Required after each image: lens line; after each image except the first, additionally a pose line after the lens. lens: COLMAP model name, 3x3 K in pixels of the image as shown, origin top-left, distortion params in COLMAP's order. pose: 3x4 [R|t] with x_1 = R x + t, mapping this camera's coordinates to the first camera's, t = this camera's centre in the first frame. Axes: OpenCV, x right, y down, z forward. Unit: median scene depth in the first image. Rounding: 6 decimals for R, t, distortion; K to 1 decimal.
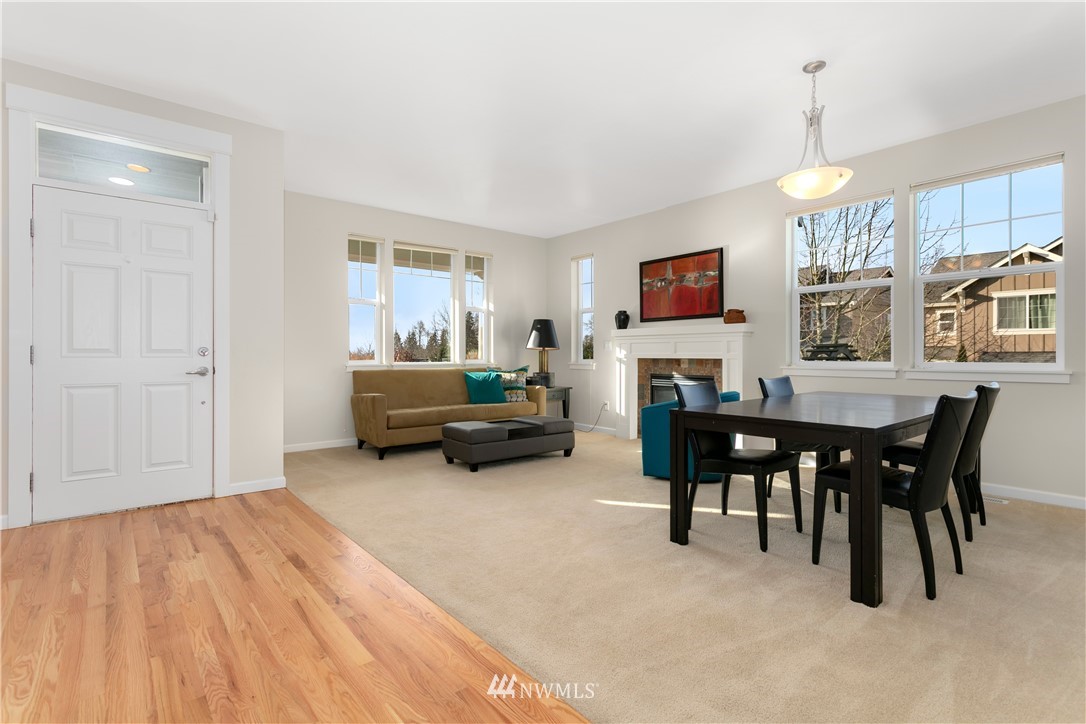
lens RADIAL K [[524.0, 0, 539.5], [0, 524.0, 362.0], [0, 0, 1]] dist [-0.000510, 0.001507]
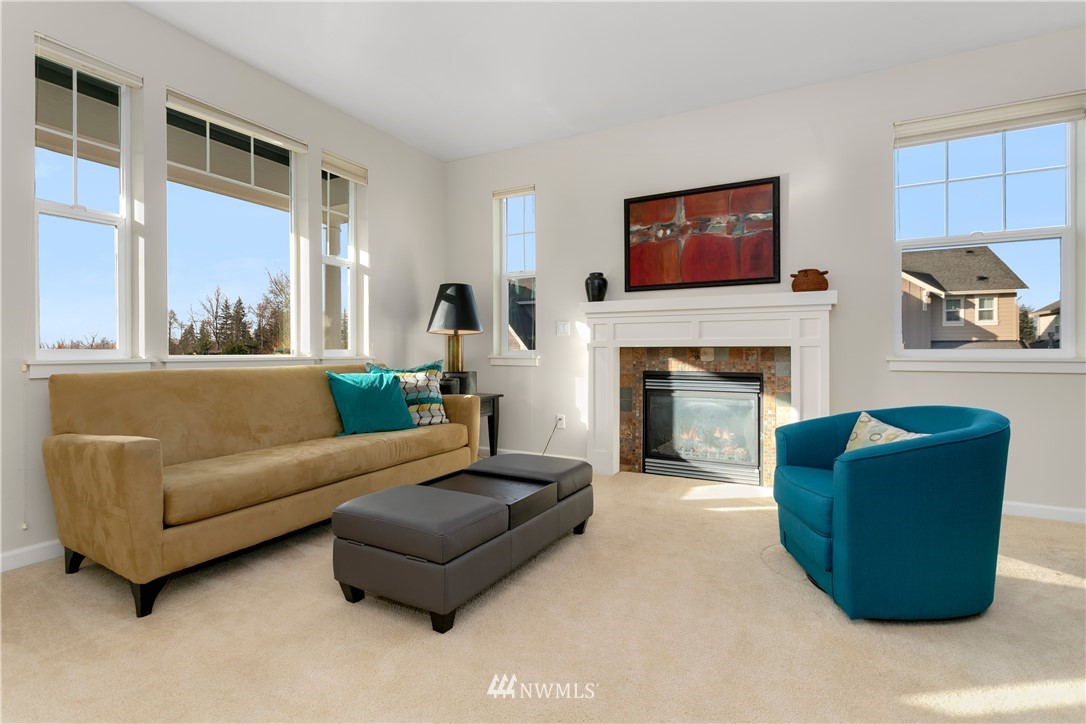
lens RADIAL K [[524.0, 0, 548.3], [0, 524.0, 353.3], [0, 0, 1]] dist [-0.000510, 0.001507]
pose [[0.920182, -0.002226, 0.391484, -0.149688], [0.006010, 0.999946, -0.008441, 0.005214], [-0.391444, 0.010120, 0.920146, 0.444389]]
